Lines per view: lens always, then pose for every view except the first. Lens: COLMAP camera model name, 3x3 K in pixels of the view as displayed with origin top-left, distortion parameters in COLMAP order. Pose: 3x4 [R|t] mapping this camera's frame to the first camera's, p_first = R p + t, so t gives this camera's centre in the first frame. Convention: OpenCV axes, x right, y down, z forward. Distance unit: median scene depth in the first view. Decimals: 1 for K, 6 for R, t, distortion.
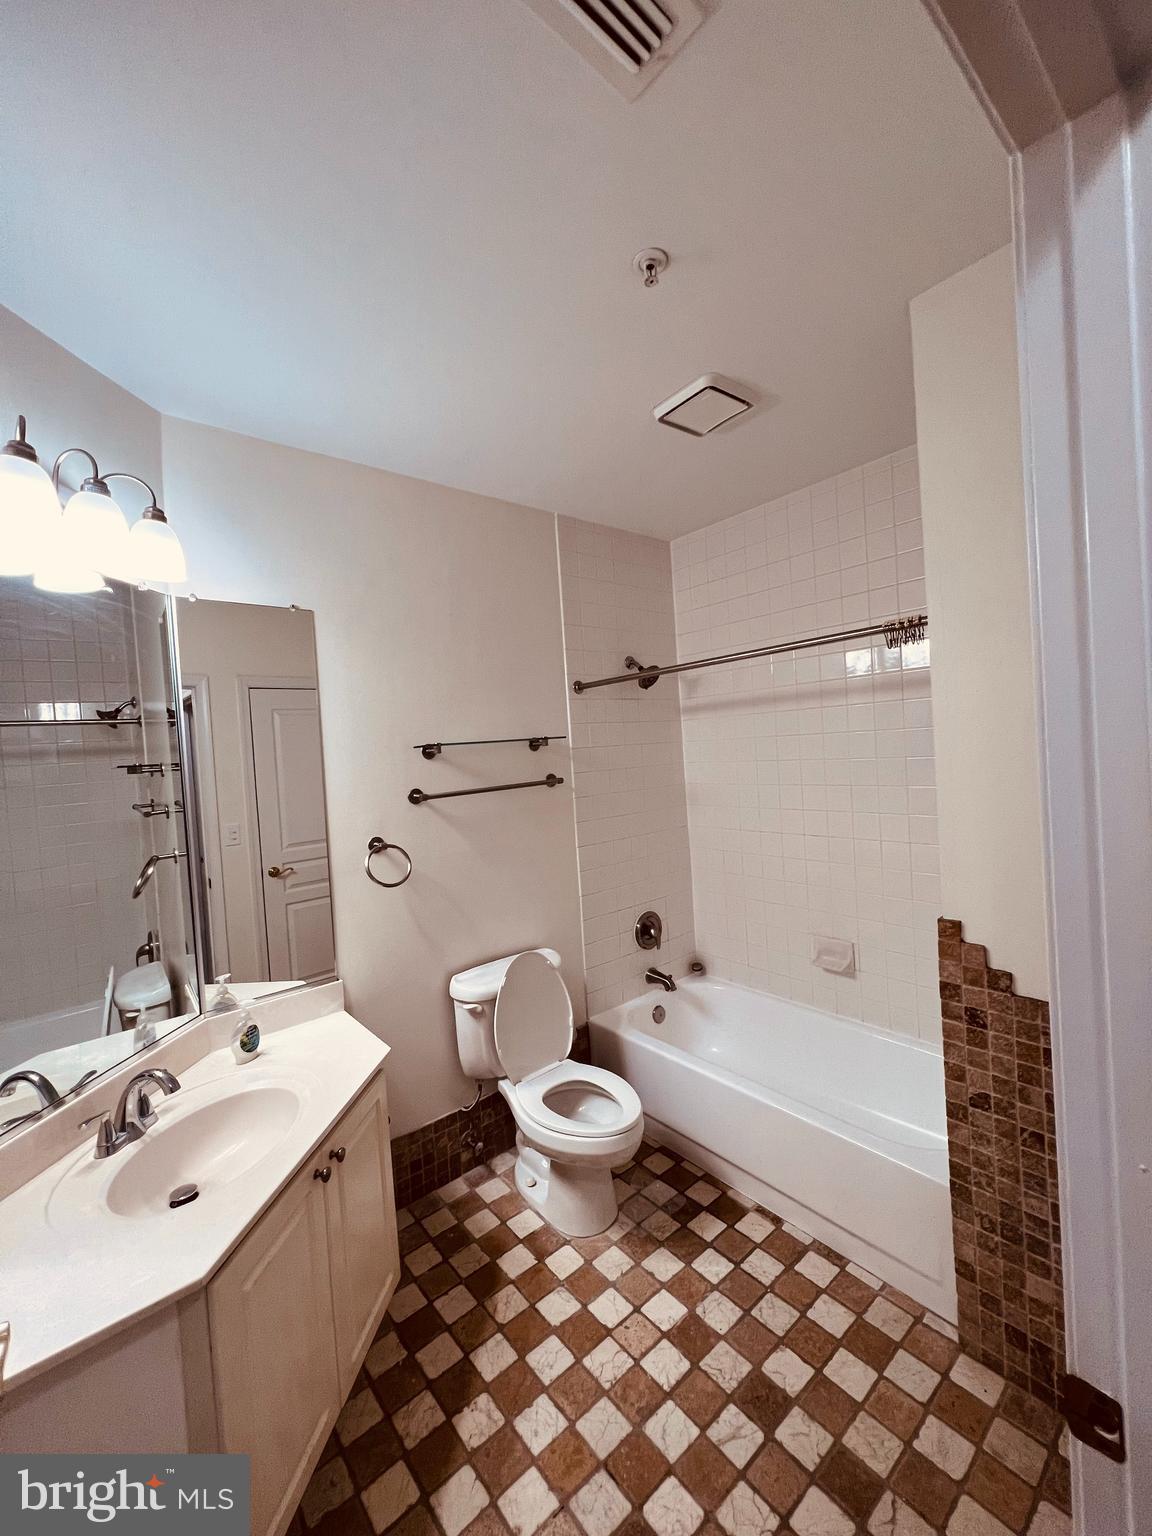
lens RADIAL K [[614.9, 0, 572.9], [0, 614.9, 761.5], [0, 0, 1]] dist [-0.000875, 0.000044]
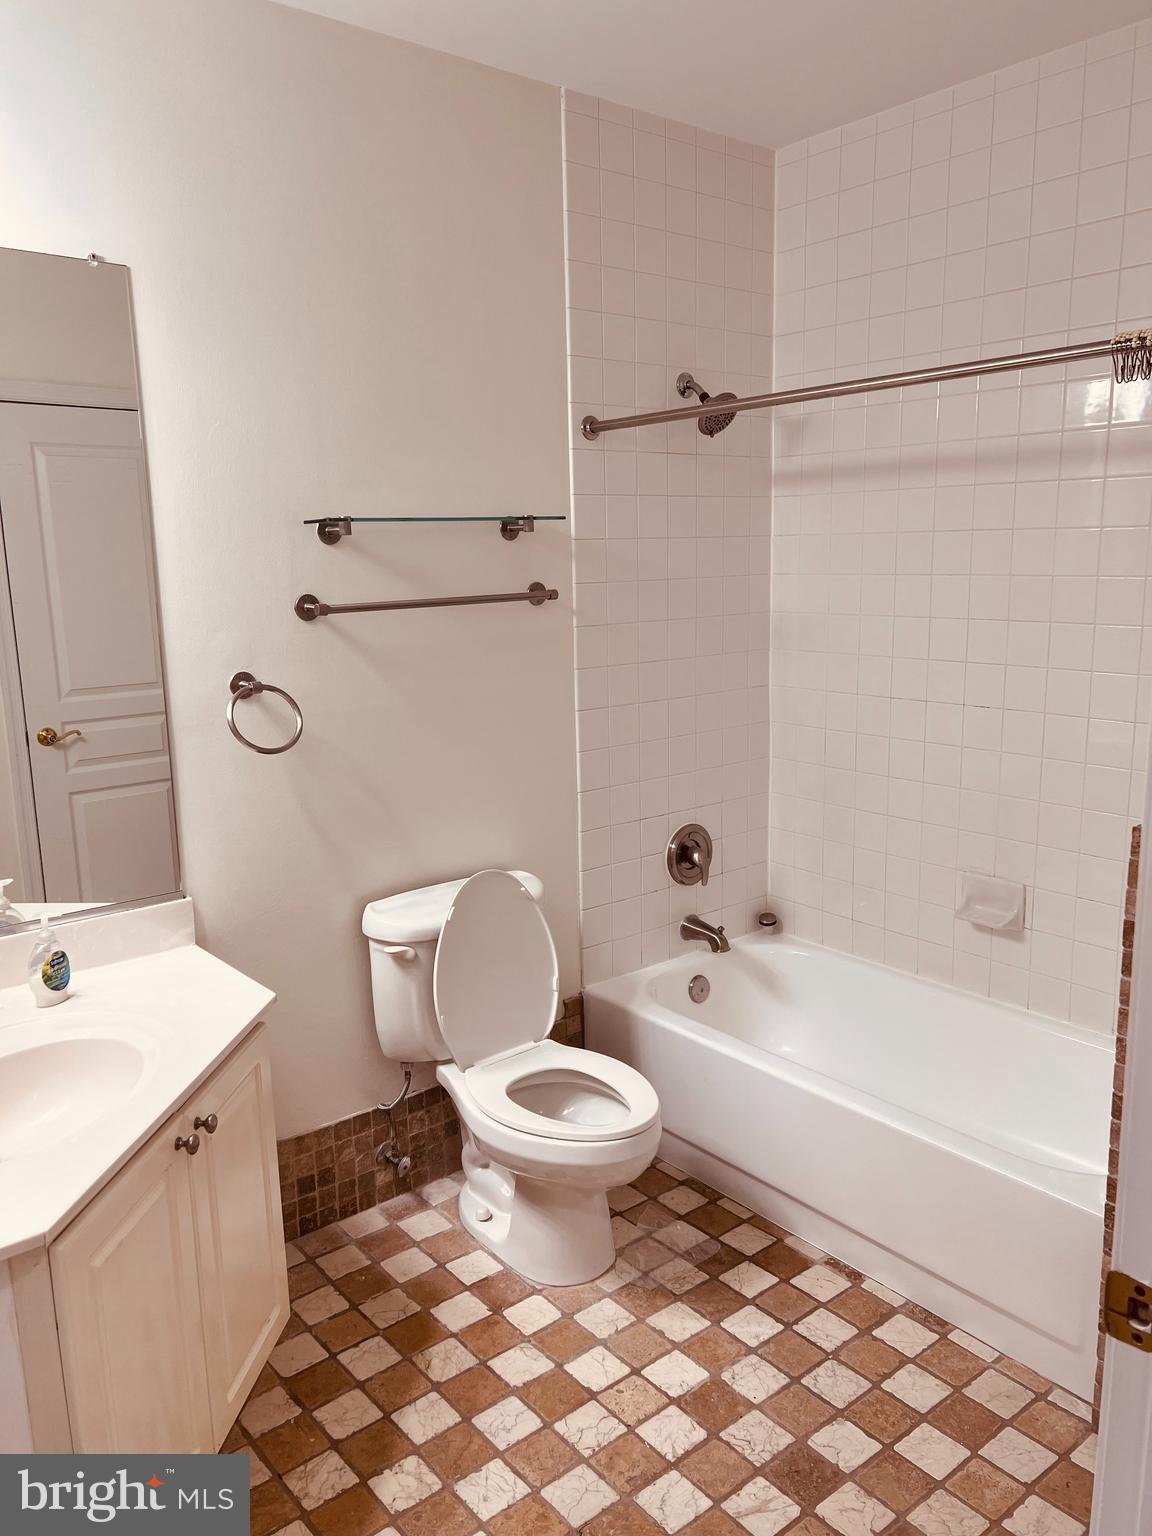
lens RADIAL K [[1160.8, 0, 579.7], [0, 1160.8, 778.5], [0, 0, 1]] dist [0.028811, -0.020348]
pose [[0.999105, 0.041016, 0.010373, 0.001112], [-0.042193, 0.984004, 0.173075, 0.014846], [-0.003108, -0.173358, 0.984854, -0.138910]]
